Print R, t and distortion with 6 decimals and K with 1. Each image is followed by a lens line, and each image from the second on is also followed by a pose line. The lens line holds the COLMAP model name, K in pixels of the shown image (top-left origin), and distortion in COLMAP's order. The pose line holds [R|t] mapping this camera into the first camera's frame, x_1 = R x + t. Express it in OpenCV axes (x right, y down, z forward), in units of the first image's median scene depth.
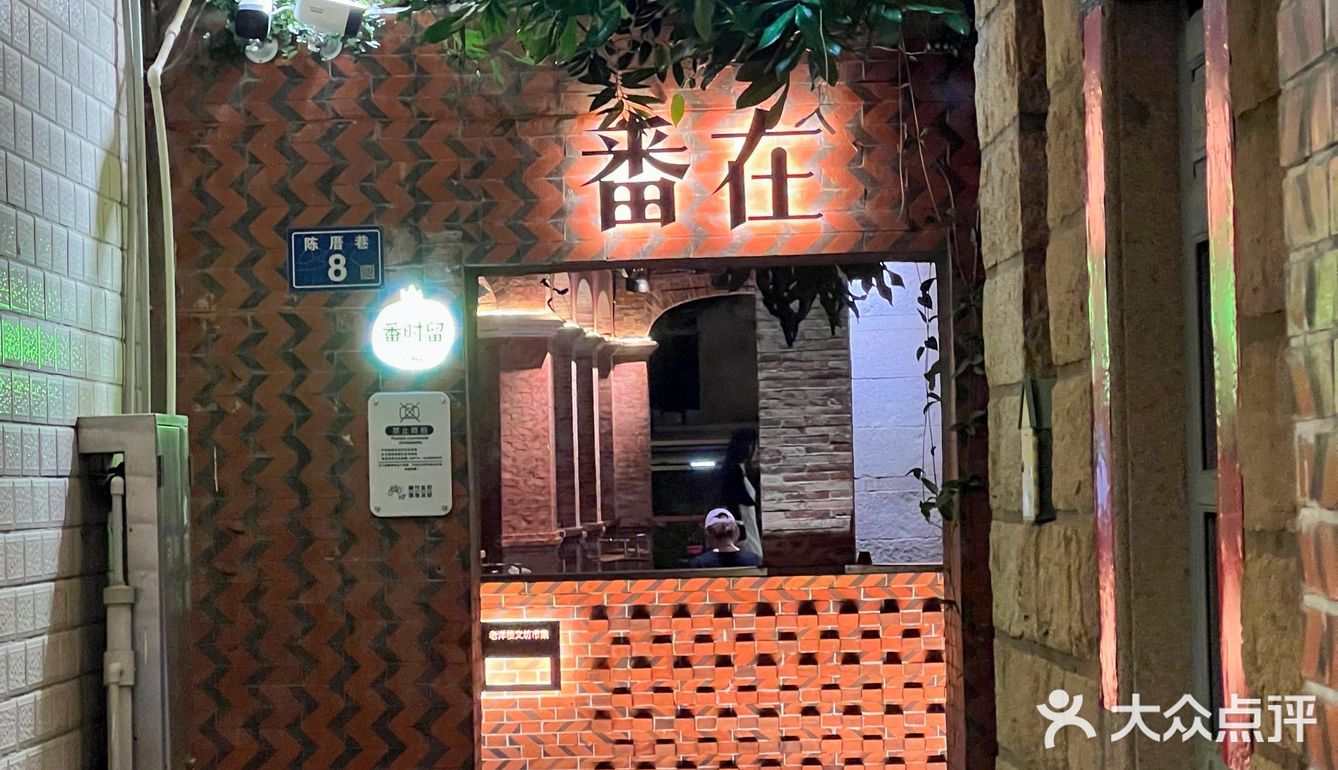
lens RADIAL K [[4024.6, 0, 669.0], [0, 4024.6, 385.0], [0, 0, 1]] dist [0.037227, 0.513998]
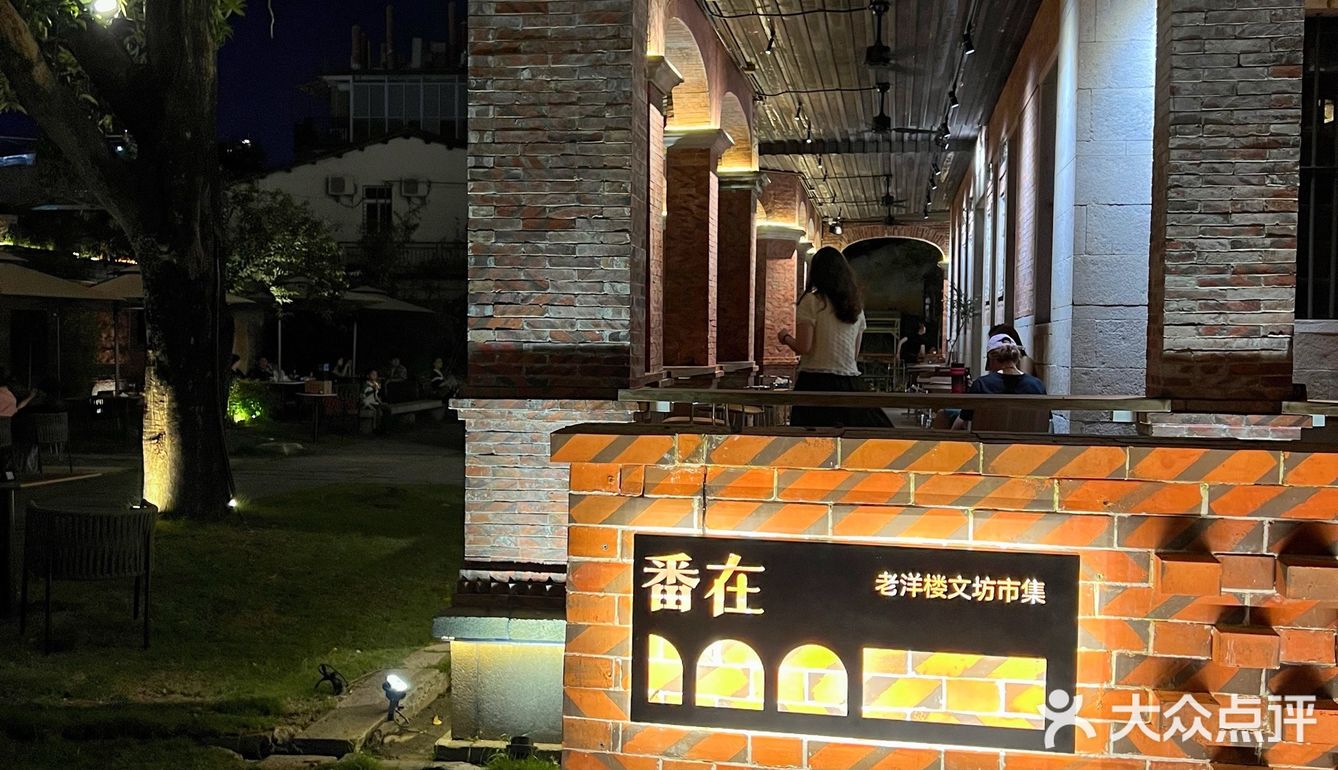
lens RADIAL K [[1212.4, 0, 669.0], [0, 1212.4, 385.0], [0, 0, 1]] dist [0.002755, 0.001077]
pose [[0.994058, 0.042749, -0.100102, -0.045659], [-0.037213, 0.997707, 0.056533, 0.033291], [0.102289, -0.052472, 0.993370, 0.765413]]
